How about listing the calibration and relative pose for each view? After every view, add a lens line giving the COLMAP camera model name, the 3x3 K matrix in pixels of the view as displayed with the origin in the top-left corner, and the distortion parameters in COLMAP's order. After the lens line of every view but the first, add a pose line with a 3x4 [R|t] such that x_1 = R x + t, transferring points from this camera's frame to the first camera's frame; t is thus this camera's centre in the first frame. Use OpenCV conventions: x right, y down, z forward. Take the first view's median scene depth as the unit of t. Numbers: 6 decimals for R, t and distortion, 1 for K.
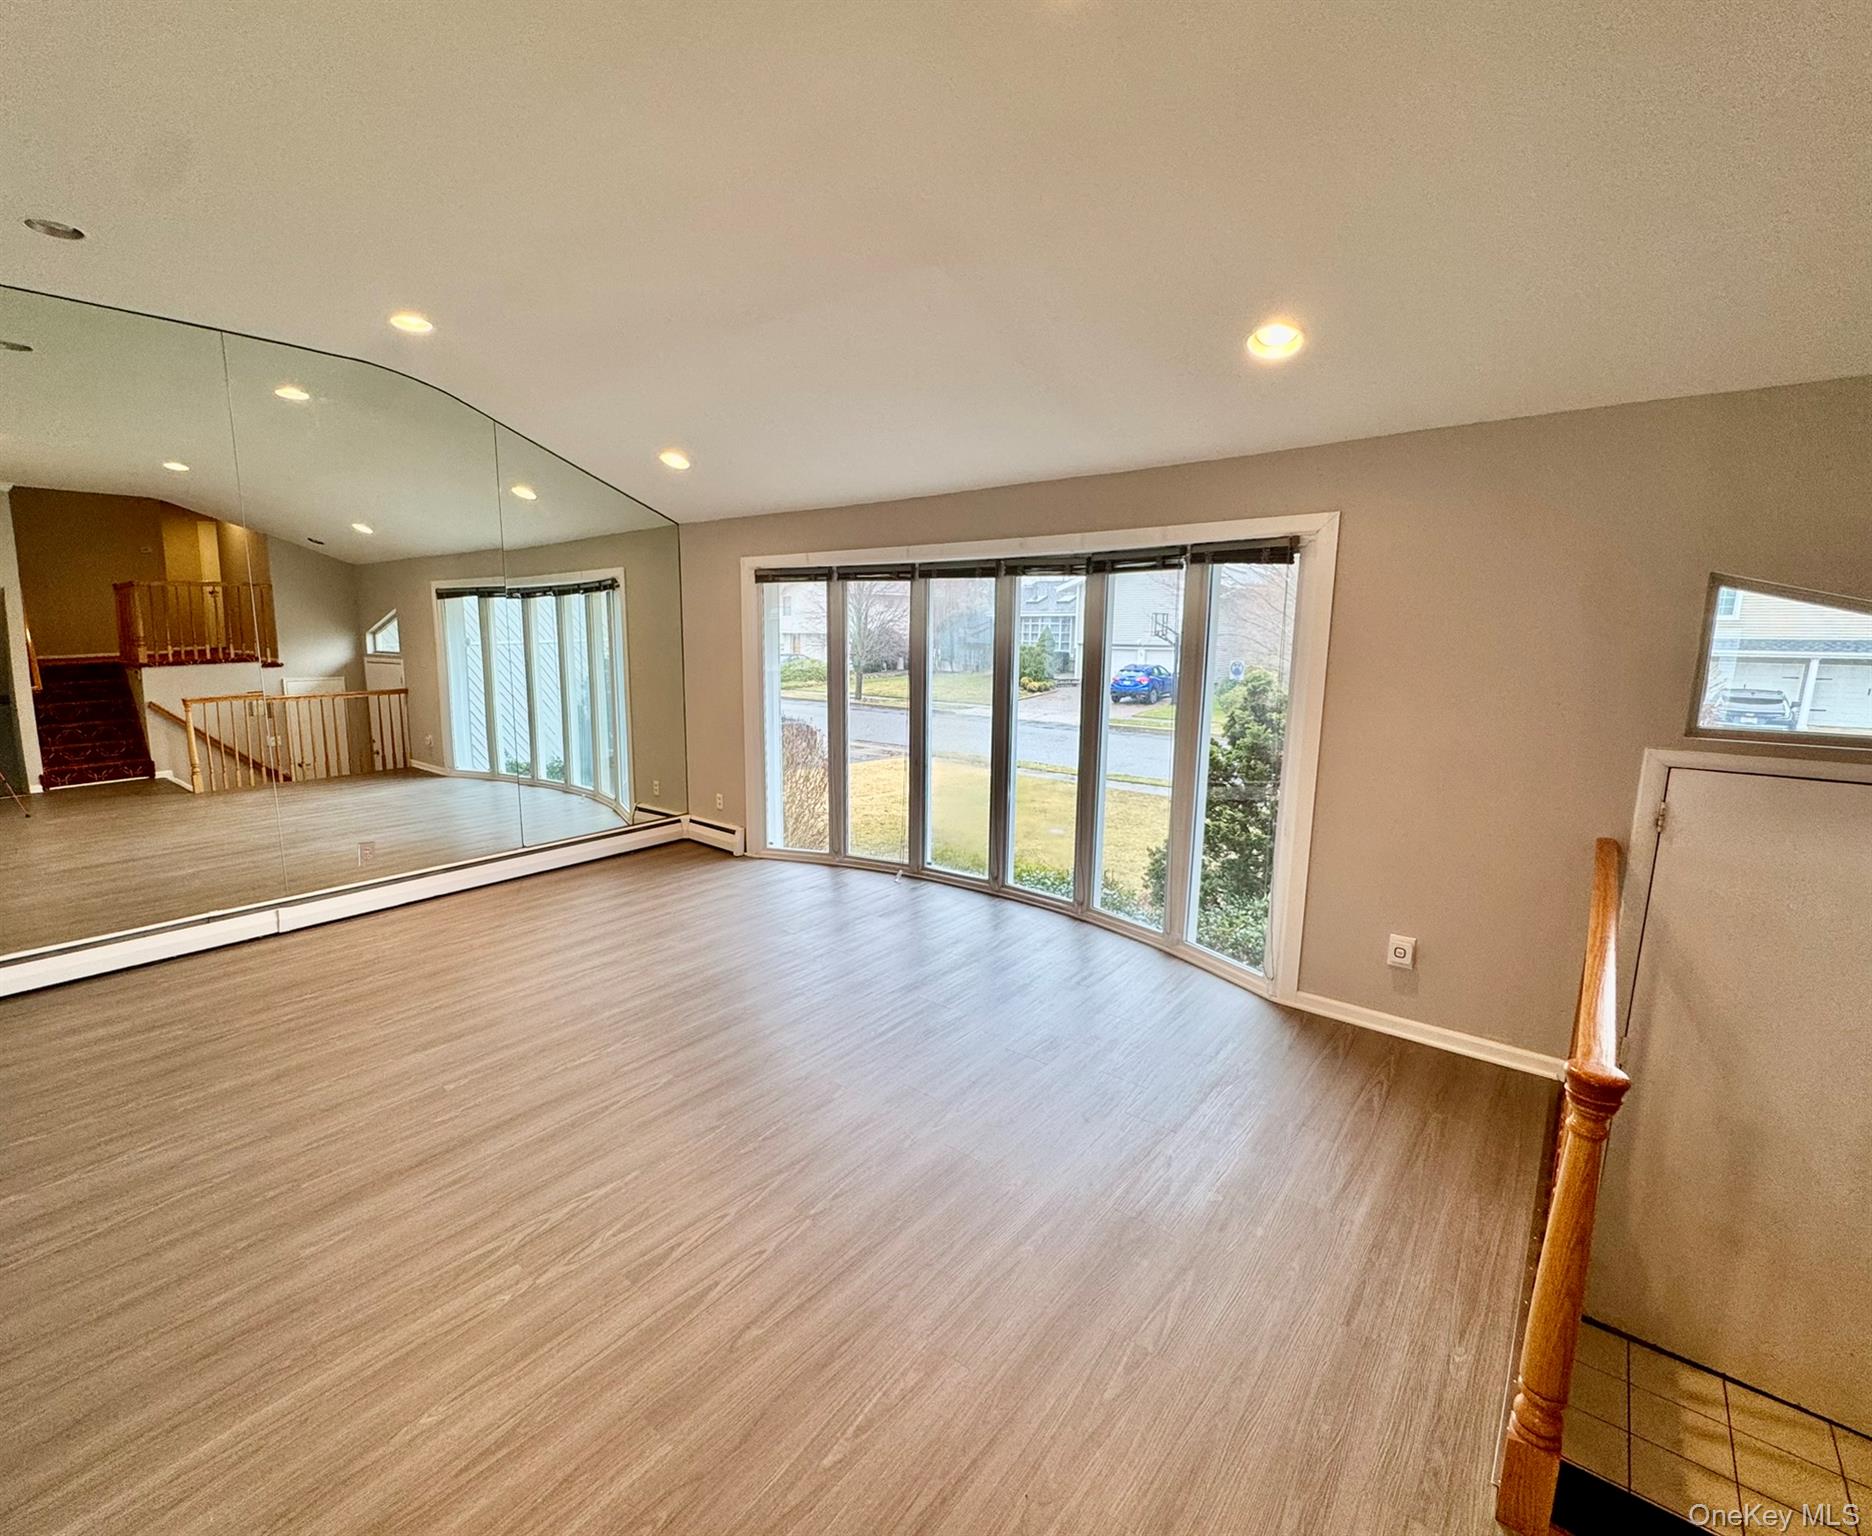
lens RADIAL K [[842.4, 0, 853.1], [0, 842.4, 762.7], [0, 0, 1]] dist [-0.000623, -0.000057]
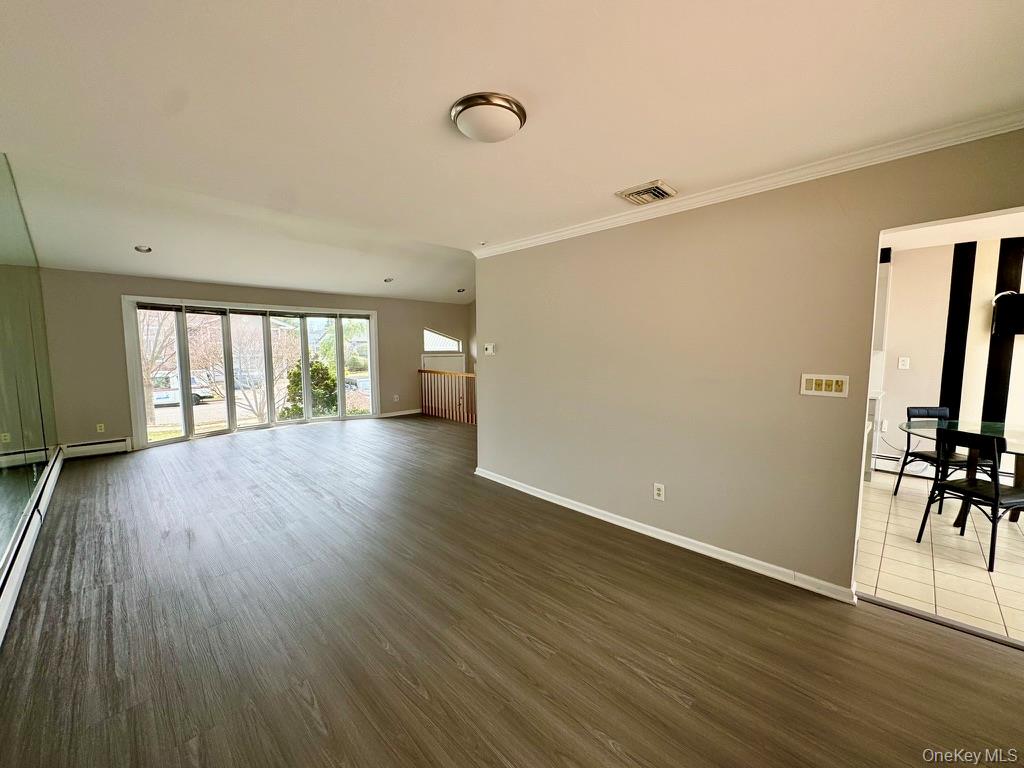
lens RADIAL K [[411.4, 0, 512.0], [0, 411.4, 384.0], [0, 0, 1]] dist [-0.000828, 0.000018]
pose [[0.051121, -0.091476, 0.994494, -1.059433], [0.168467, 0.982316, 0.081696, 0.032808], [-0.984381, 0.163363, 0.065628, 0.087588]]
